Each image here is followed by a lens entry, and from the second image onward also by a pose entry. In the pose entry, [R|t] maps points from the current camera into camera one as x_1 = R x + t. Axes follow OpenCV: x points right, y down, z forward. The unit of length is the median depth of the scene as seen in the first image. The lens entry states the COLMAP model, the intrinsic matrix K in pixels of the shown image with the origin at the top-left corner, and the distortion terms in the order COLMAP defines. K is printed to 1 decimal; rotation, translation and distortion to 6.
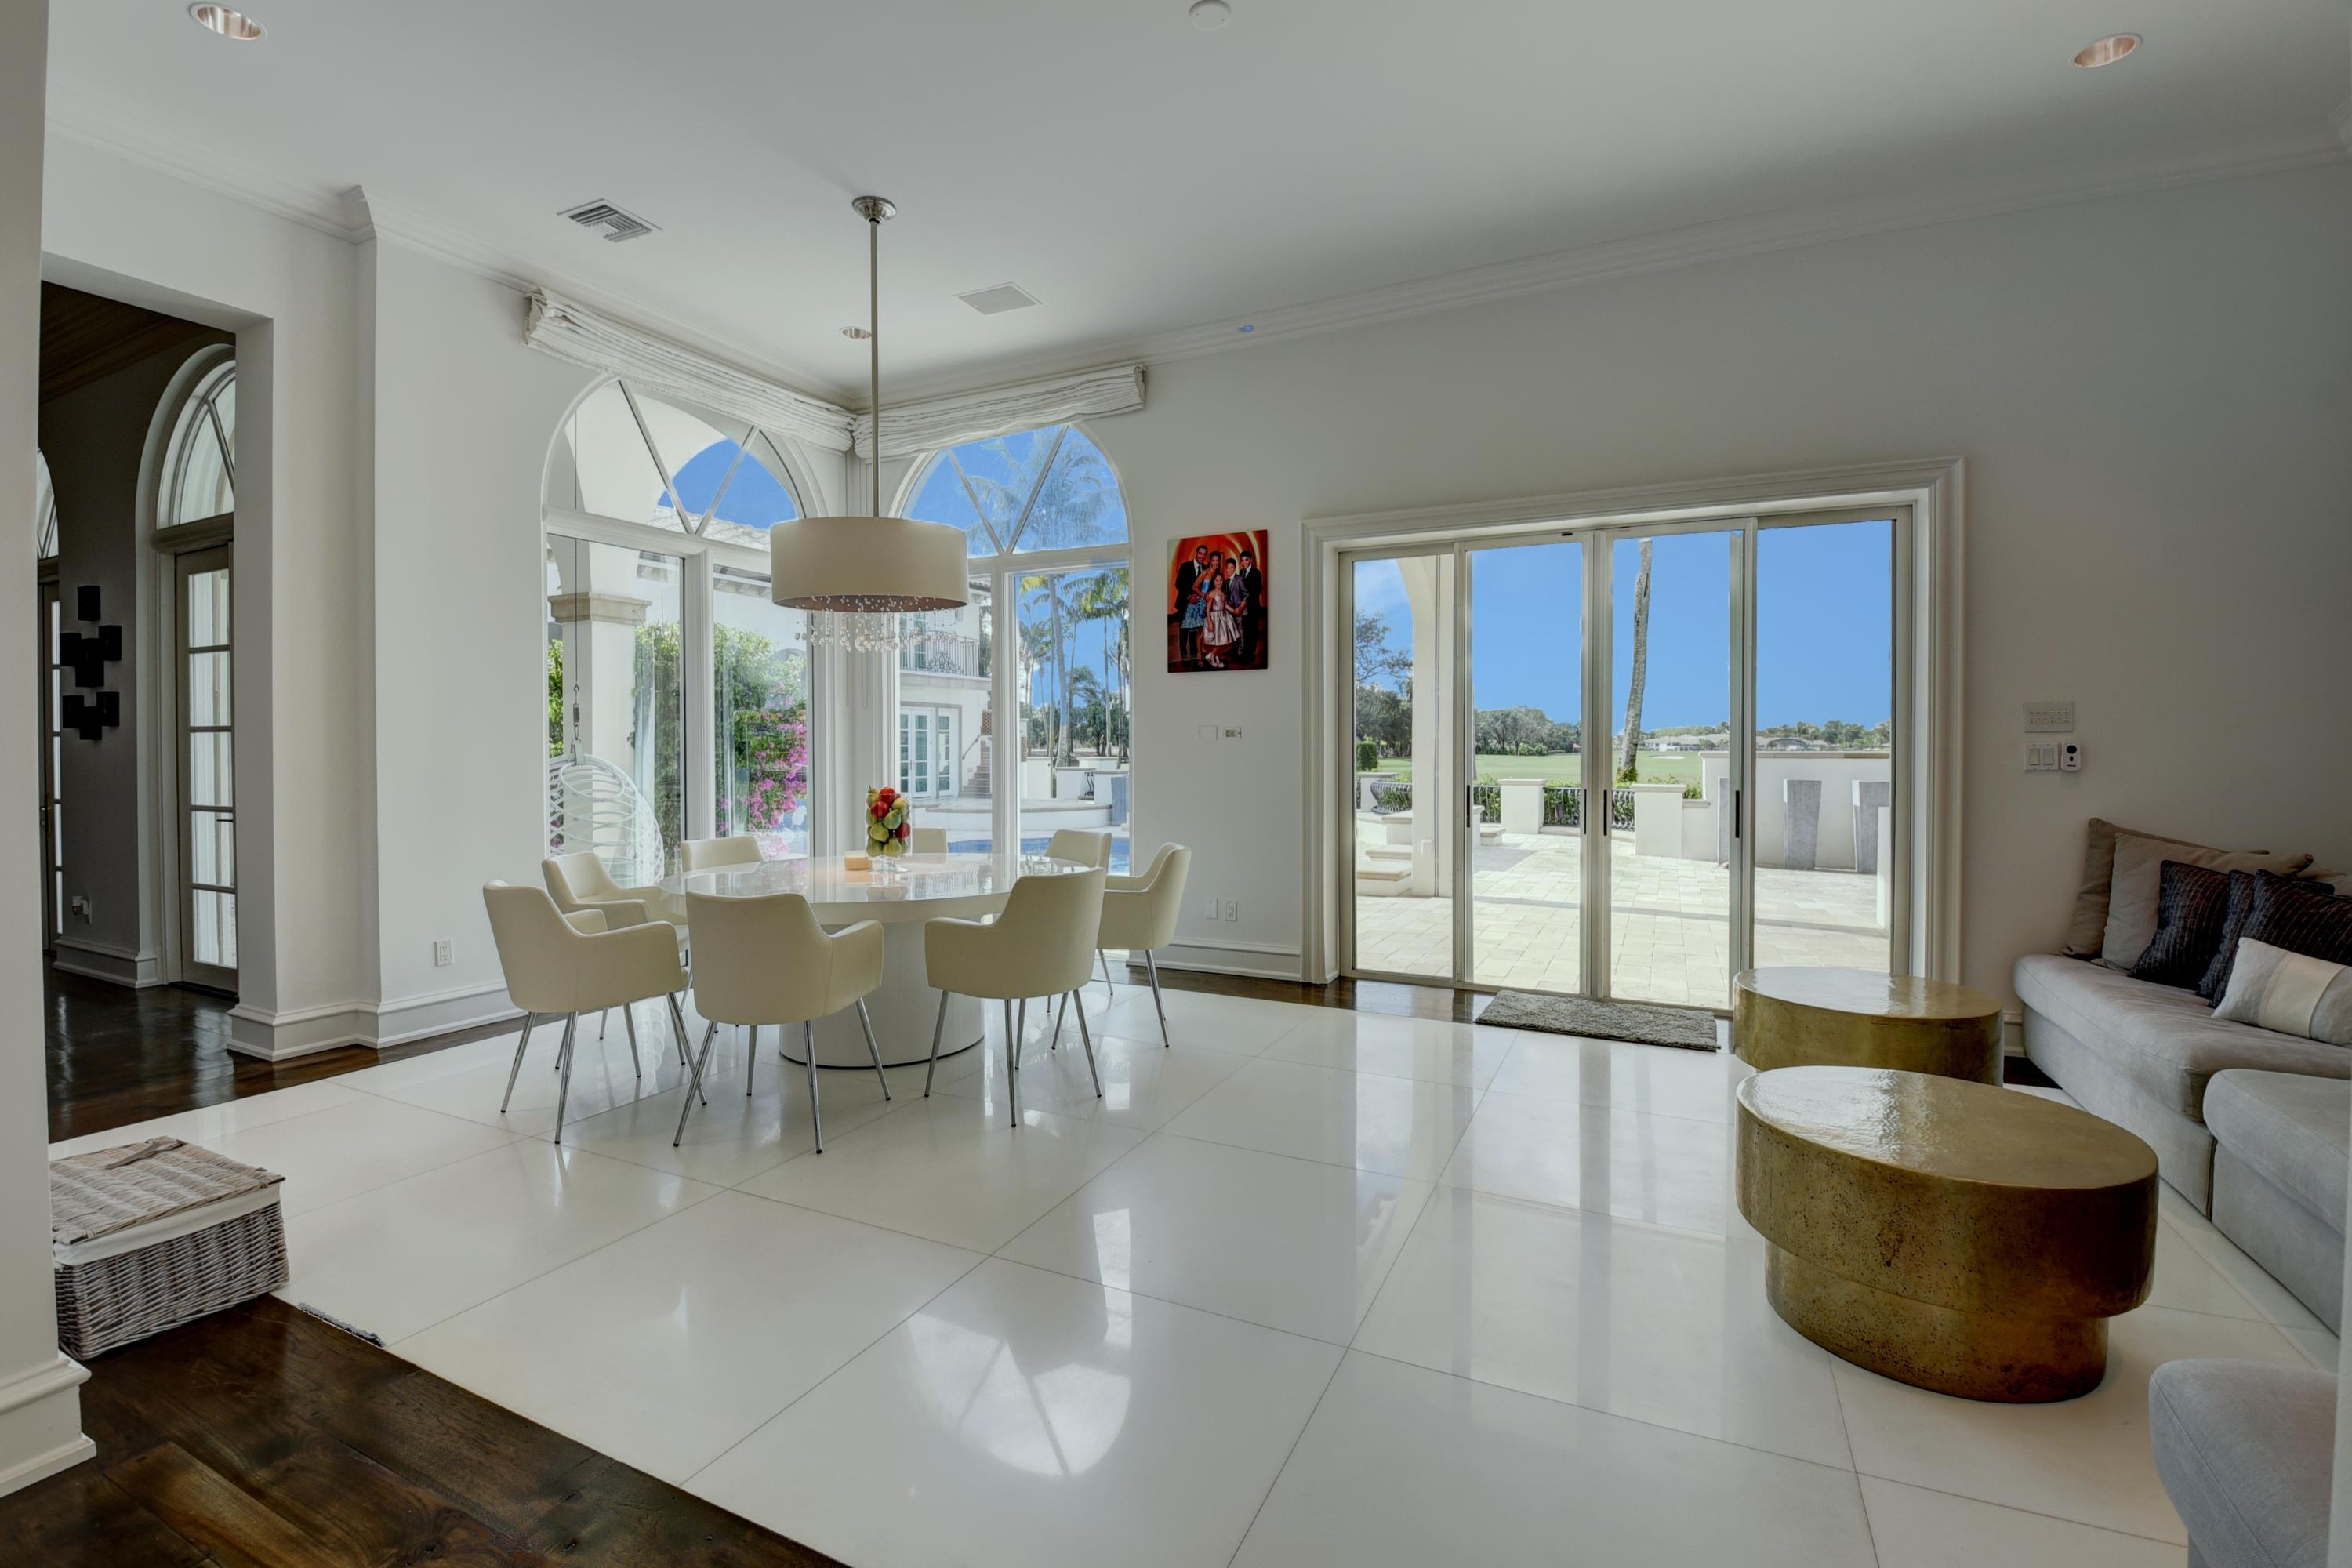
lens RADIAL K [[1052.4, 0, 1163.3], [0, 1052.4, 769.7], [0, 0, 1]] dist [-0.001766, -0.000426]
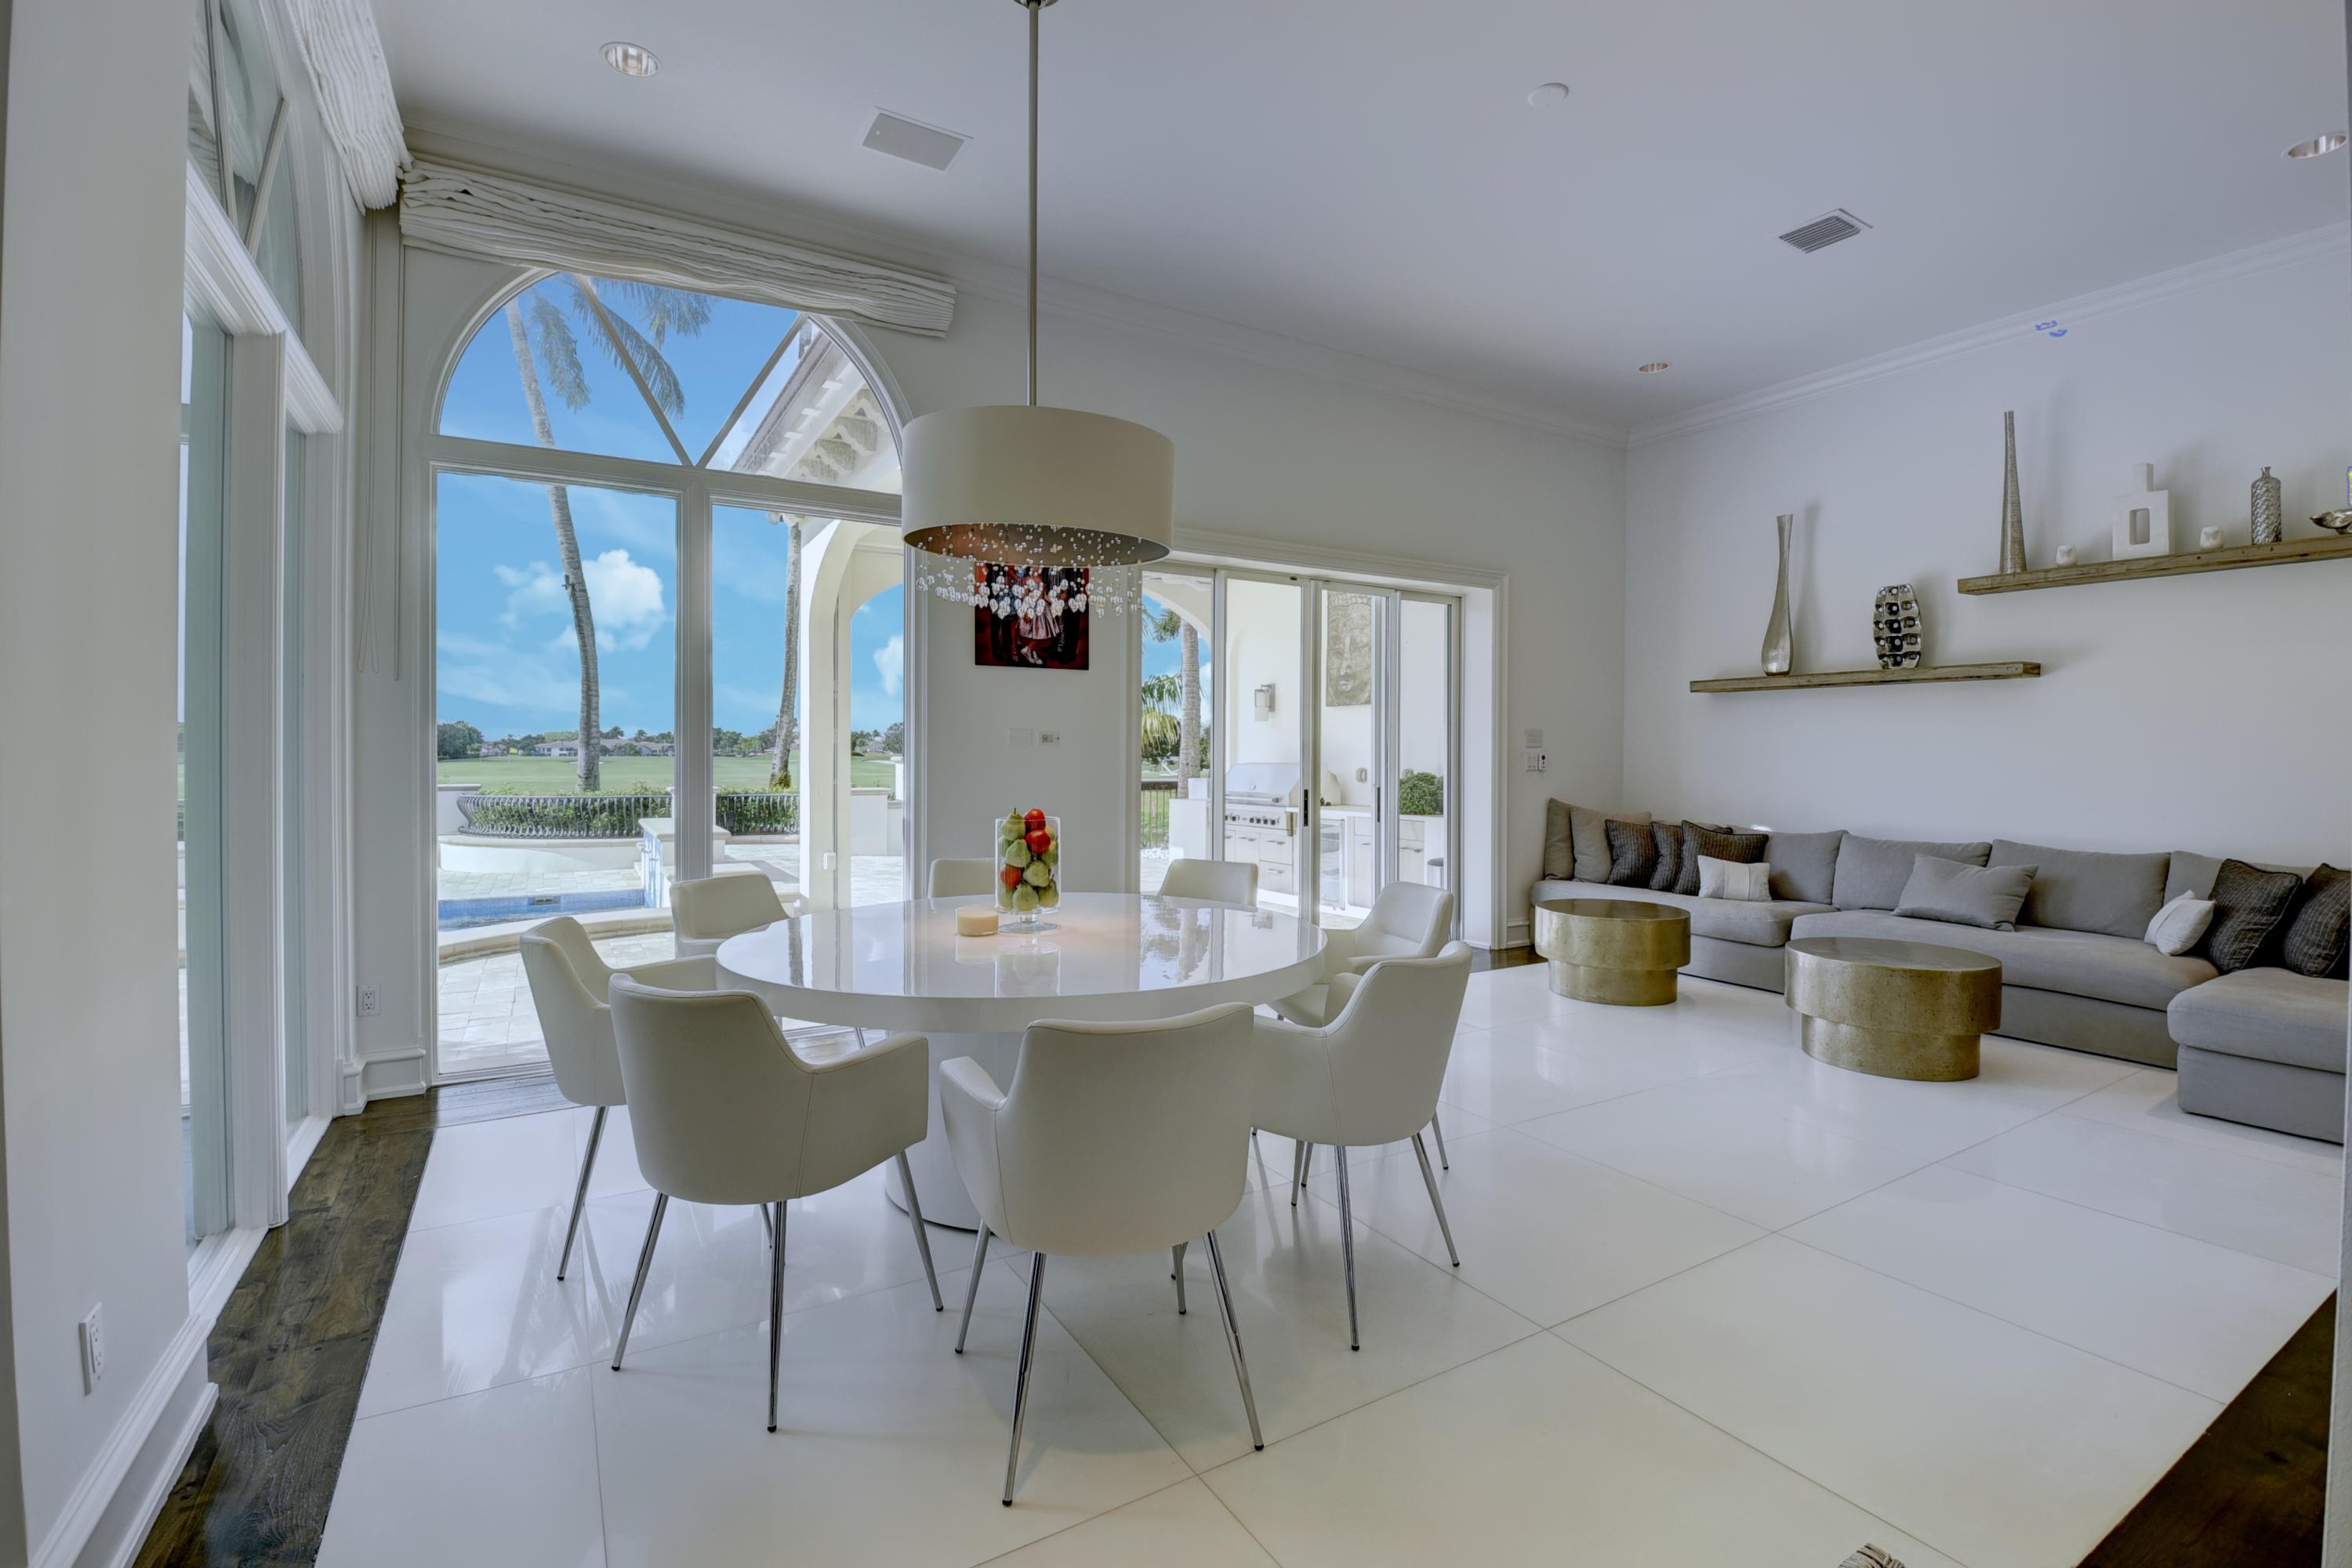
lens RADIAL K [[1052.4, 0, 1167.7], [0, 1052.4, 774.8], [0, 0, 1]] dist [-0.001766, -0.000426]
pose [[0.539038, -0.012701, 0.842186, -0.637713], [0.012415, 0.999897, 0.007133, -0.008713], [-0.842190, 0.006610, 0.539140, 0.428996]]
